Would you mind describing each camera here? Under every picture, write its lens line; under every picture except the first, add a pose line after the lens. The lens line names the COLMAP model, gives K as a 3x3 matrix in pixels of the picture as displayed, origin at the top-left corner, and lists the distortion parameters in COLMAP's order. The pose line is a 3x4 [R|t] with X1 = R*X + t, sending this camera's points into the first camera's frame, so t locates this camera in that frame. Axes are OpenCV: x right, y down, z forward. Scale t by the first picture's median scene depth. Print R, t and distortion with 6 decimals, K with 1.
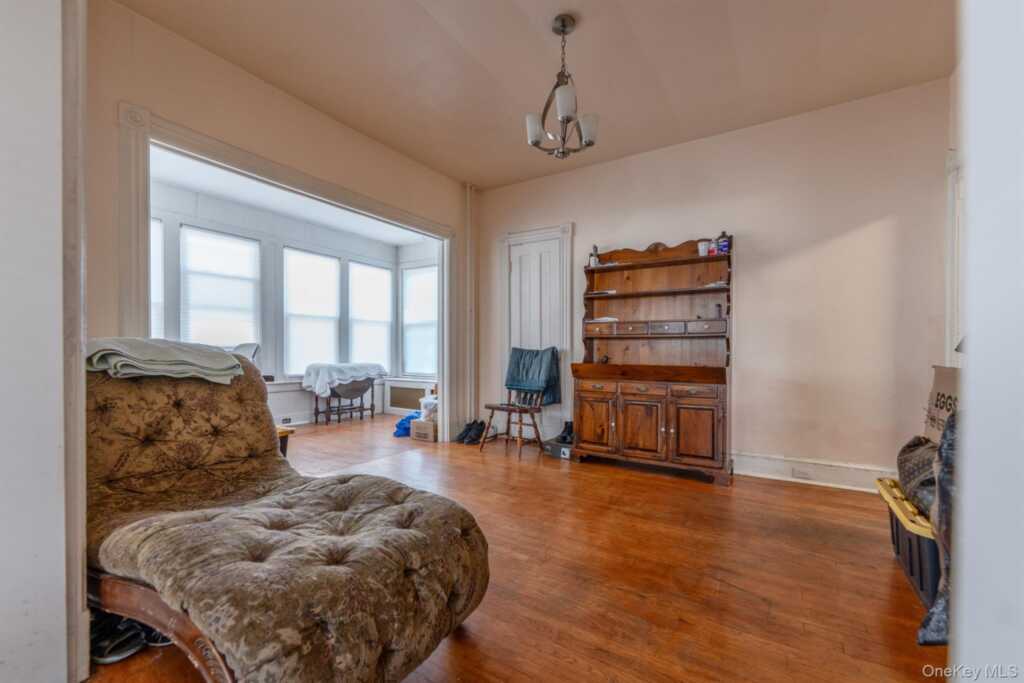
lens RADIAL K [[419.2, 0, 510.5], [0, 419.2, 358.4], [0, 0, 1]] dist [0.008022, -0.001297]
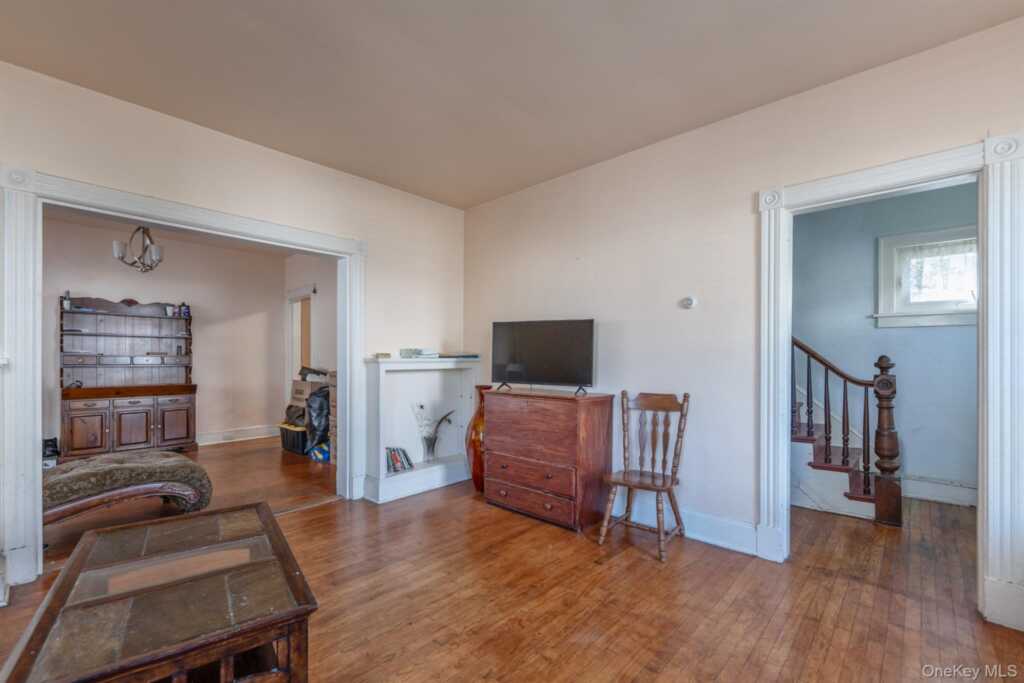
lens RADIAL K [[441.7, 0, 517.8], [0, 441.7, 359.9], [0, 0, 1]] dist [0.007976, -0.000029]
pose [[0.175388, -0.008159, 0.984466, -0.768245], [0.012719, 0.999901, 0.006021, -0.053215], [-0.984417, 0.011466, 0.175474, -0.468411]]
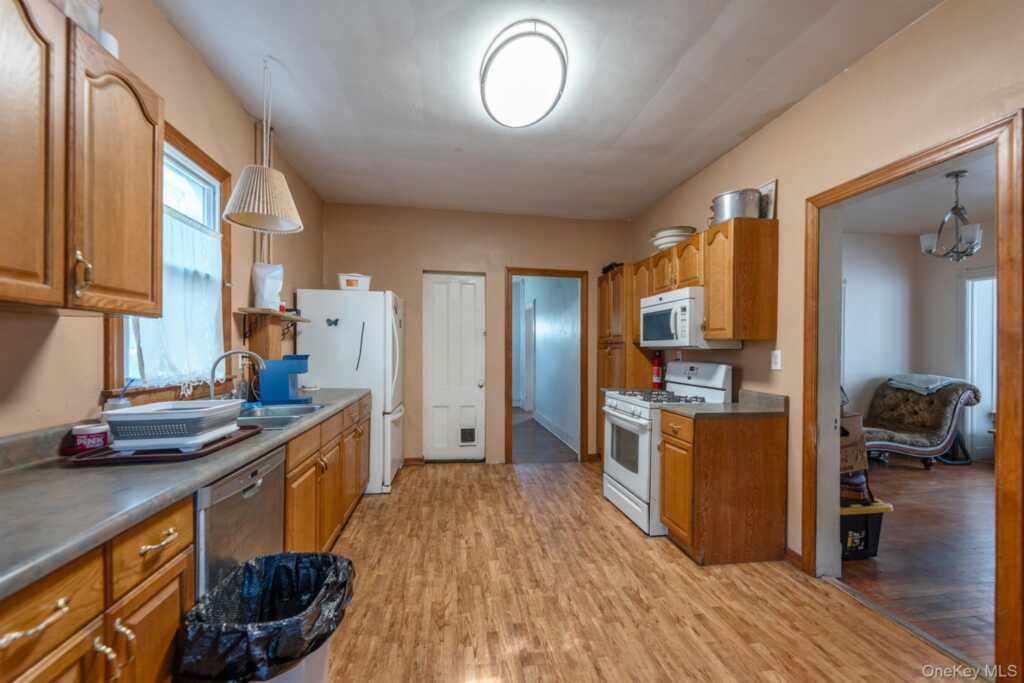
lens RADIAL K [[419.2, 0, 519.3], [0, 419.2, 350.6], [0, 0, 1]] dist [0.008022, -0.001297]
pose [[-0.737452, -0.008050, -0.675351, 1.233263], [-0.020199, 0.999745, 0.010140, -0.078011], [0.675097, 0.021119, -0.737427, 0.567768]]
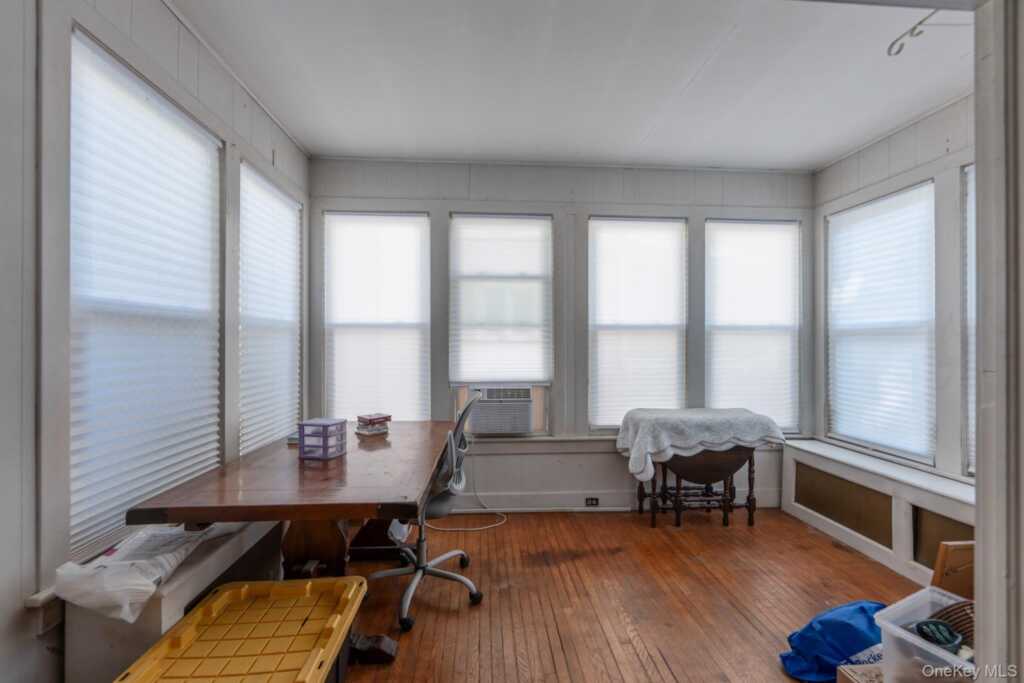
lens RADIAL K [[419.2, 0, 509.8], [0, 419.2, 343.3], [0, 0, 1]] dist [0.008022, -0.001297]
pose [[0.608063, -0.002613, -0.793884, -0.153851], [-0.011320, 0.999864, -0.011961, -0.090967], [0.793808, 0.016260, 0.607951, 0.673265]]
